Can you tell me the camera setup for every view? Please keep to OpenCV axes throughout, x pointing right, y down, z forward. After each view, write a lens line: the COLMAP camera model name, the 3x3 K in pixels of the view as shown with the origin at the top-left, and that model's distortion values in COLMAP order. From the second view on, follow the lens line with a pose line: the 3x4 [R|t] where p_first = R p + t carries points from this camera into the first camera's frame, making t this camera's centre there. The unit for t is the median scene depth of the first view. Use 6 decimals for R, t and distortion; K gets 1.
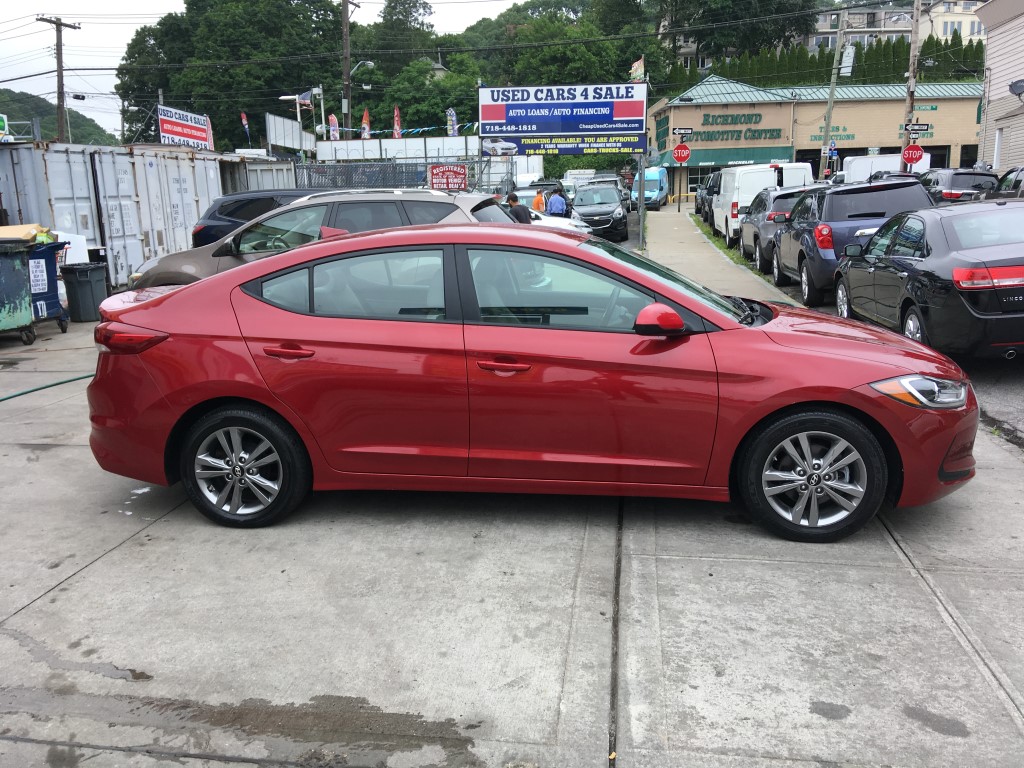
lens RADIAL K [[862.3, 0, 505.9], [0, 862.3, 389.0], [0, 0, 1]] dist [0.108413, -0.159501]
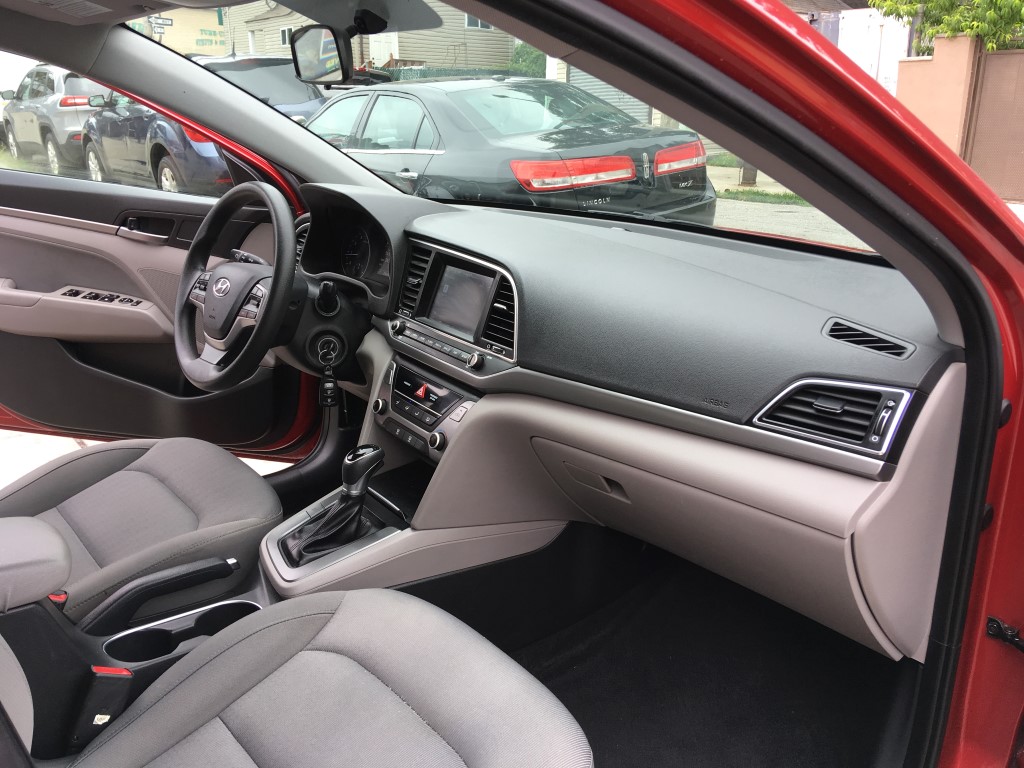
lens RADIAL K [[862.3, 0, 517.3], [0, 862.3, 382.3], [0, 0, 1]] dist [0.108413, -0.159501]
pose [[0.675361, -0.176194, 0.716130, -0.040942], [0.111521, 0.984274, 0.136995, -0.098129], [-0.729006, -0.012657, 0.684390, 0.883585]]
